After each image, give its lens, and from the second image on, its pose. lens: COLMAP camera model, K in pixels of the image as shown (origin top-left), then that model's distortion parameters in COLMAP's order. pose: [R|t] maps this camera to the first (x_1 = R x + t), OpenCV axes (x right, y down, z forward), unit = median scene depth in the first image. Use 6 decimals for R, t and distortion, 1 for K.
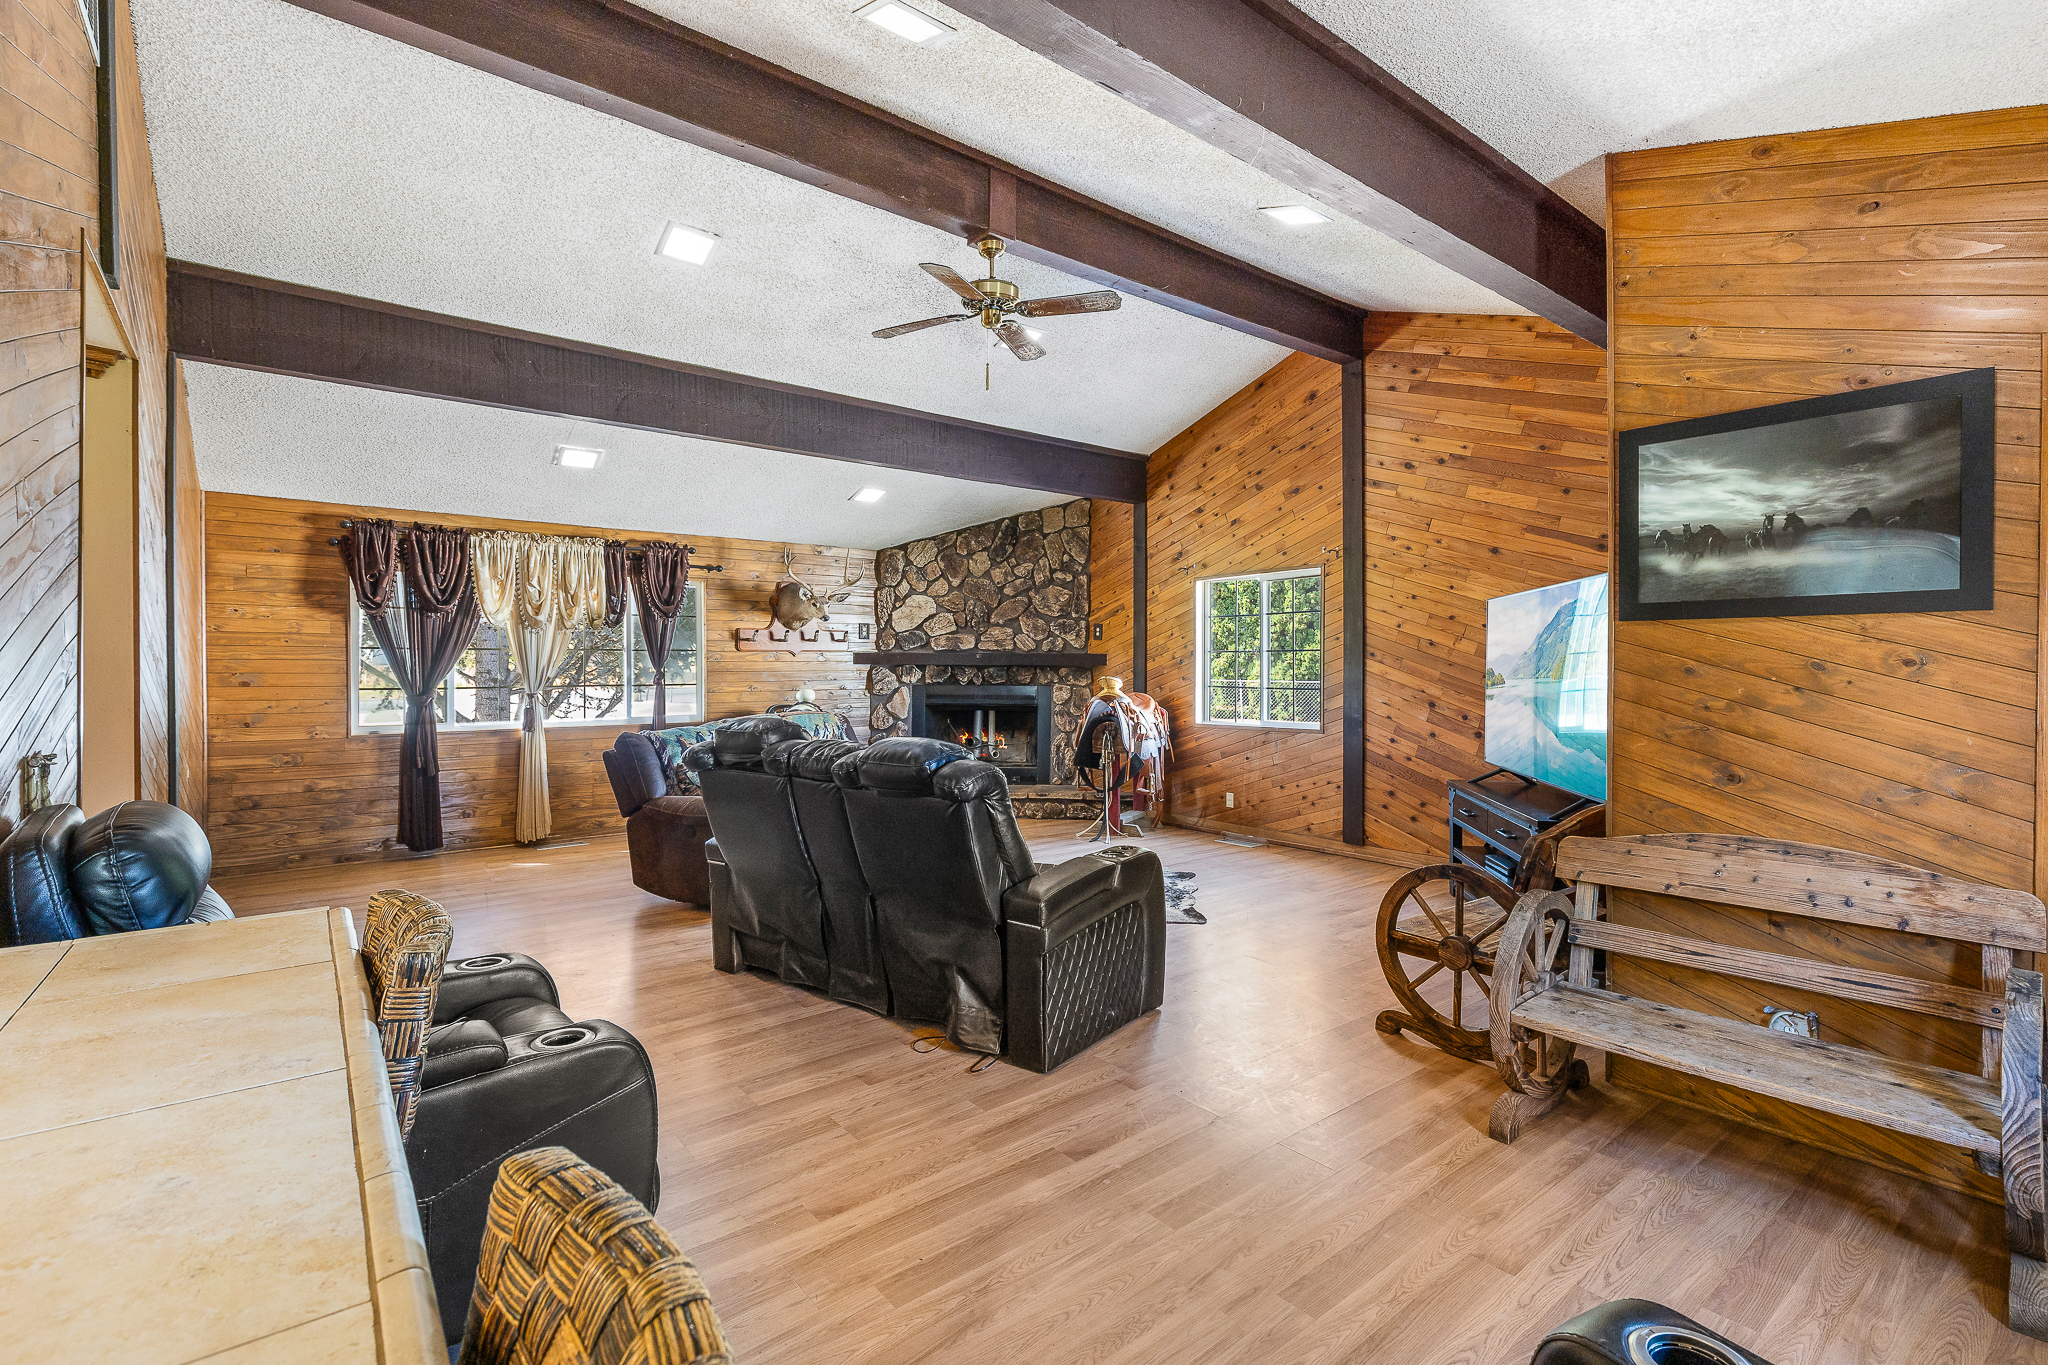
lens RADIAL K [[922.8, 0, 1019.8], [0, 922.8, 679.1], [0, 0, 1]] dist [0.005173, -0.001212]
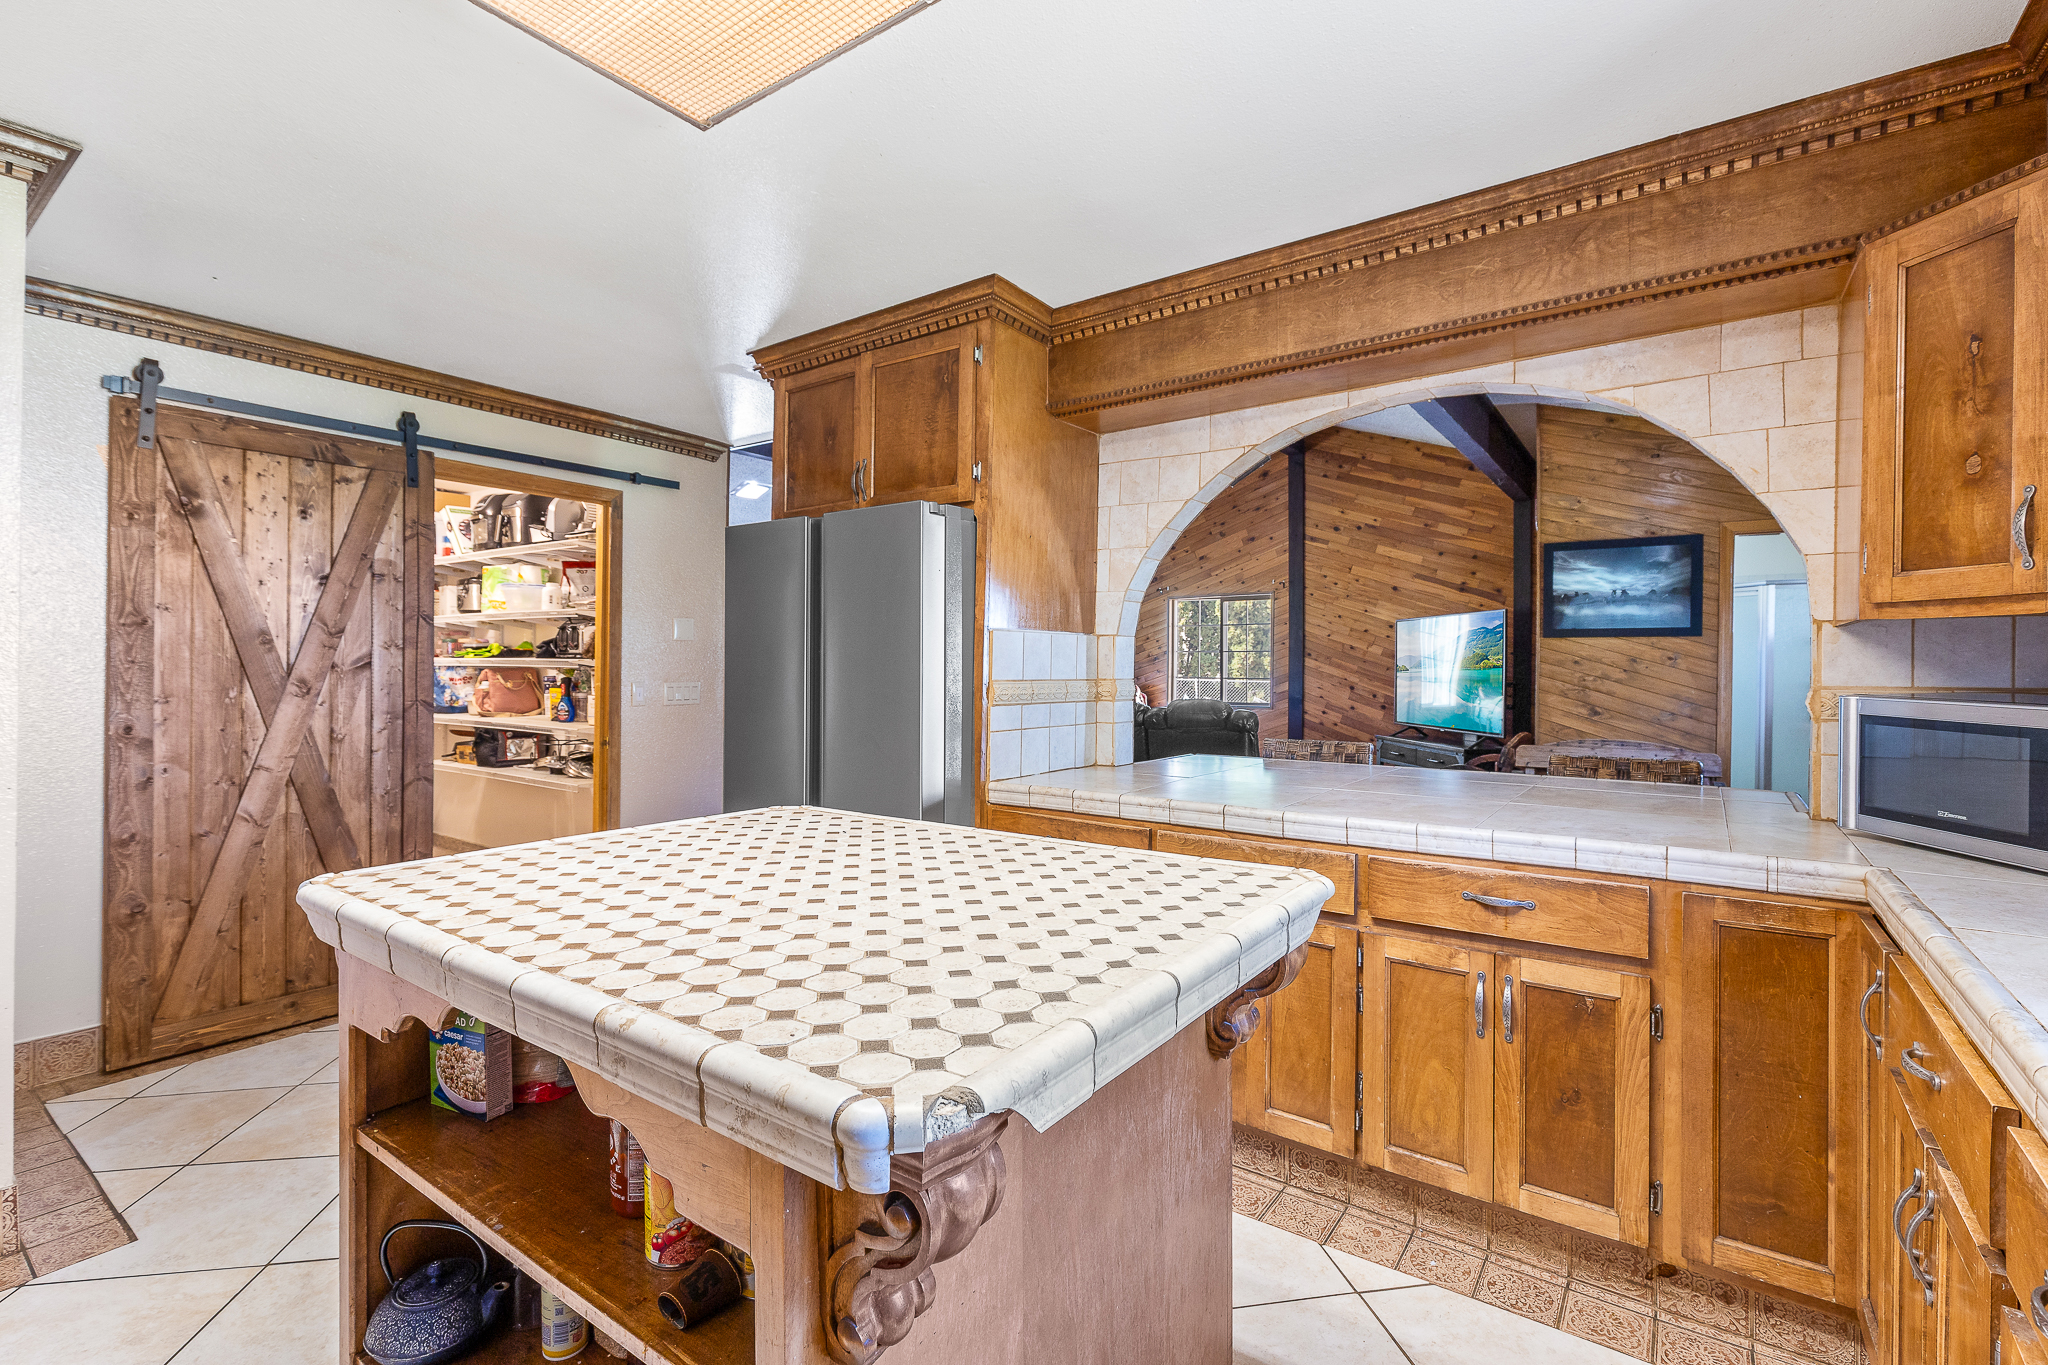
lens RADIAL K [[922.8, 0, 1028.9], [0, 922.8, 681.9], [0, 0, 1]] dist [0.005173, -0.001212]
pose [[0.959042, 0.000105, 0.283265, -0.988778], [-0.000794, 0.999997, 0.002318, 0.029396], [-0.283264, -0.002448, 0.959039, -0.607757]]
